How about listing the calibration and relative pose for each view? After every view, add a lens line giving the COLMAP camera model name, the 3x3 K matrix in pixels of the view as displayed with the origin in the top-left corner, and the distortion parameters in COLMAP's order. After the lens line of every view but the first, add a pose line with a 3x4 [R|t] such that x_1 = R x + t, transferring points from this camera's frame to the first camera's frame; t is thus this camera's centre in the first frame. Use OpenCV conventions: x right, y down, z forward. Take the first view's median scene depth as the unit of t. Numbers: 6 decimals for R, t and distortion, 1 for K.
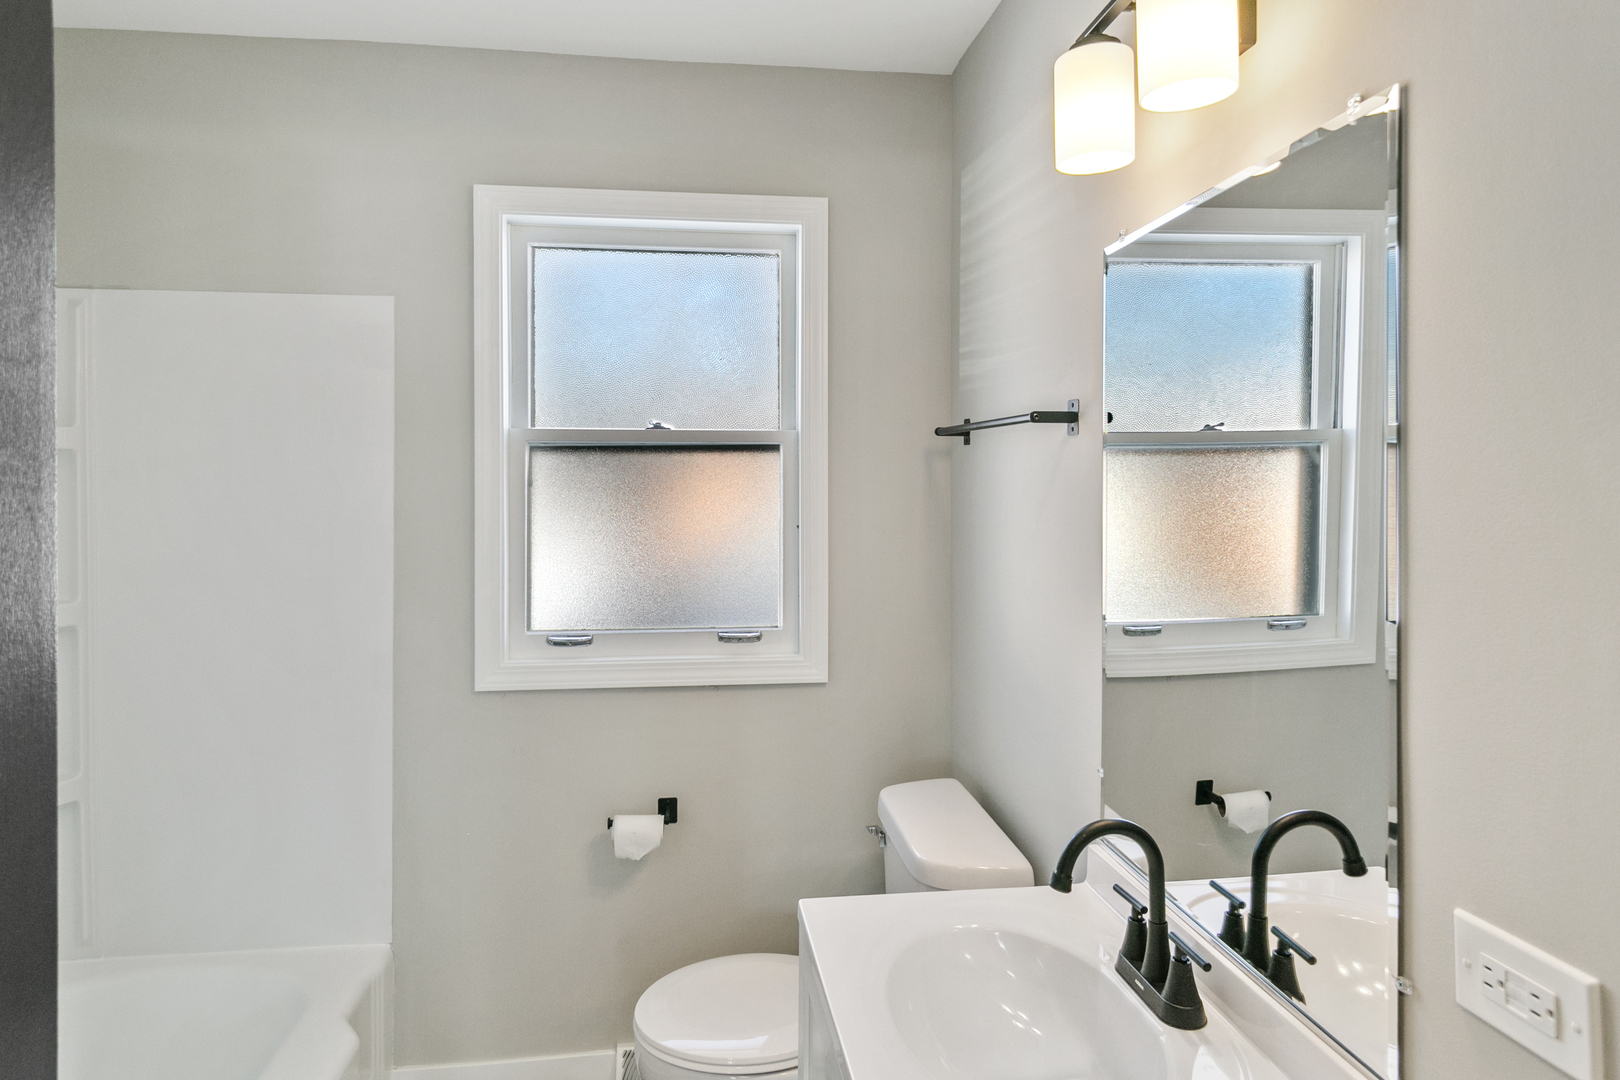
lens RADIAL K [[948.6, 0, 804.1], [0, 948.6, 504.1], [0, 0, 1]] dist [0.000582, -0.003058]
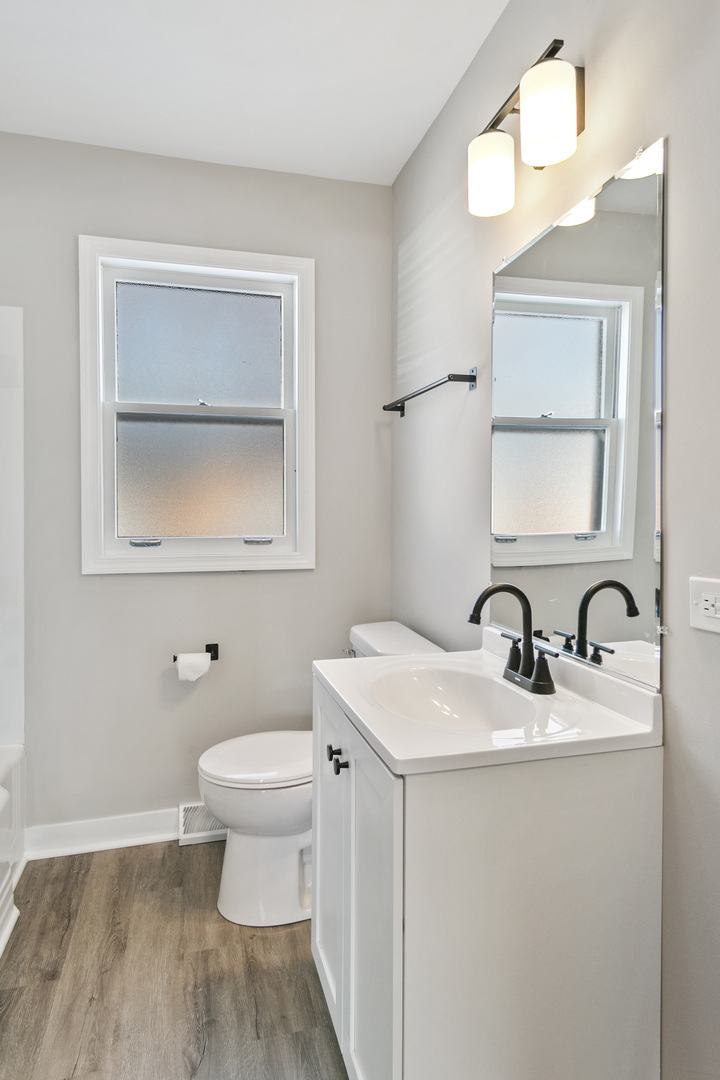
lens RADIAL K [[632.4, 0, 360.0], [0, 632.4, 540.0], [0, 0, 1]] dist [0.000582, -0.003058]
pose [[0.989654, -0.003904, 0.143419, -0.053601], [0.001740, 0.999883, 0.015210, 0.128233], [-0.143462, -0.014803, 0.989545, -0.055802]]
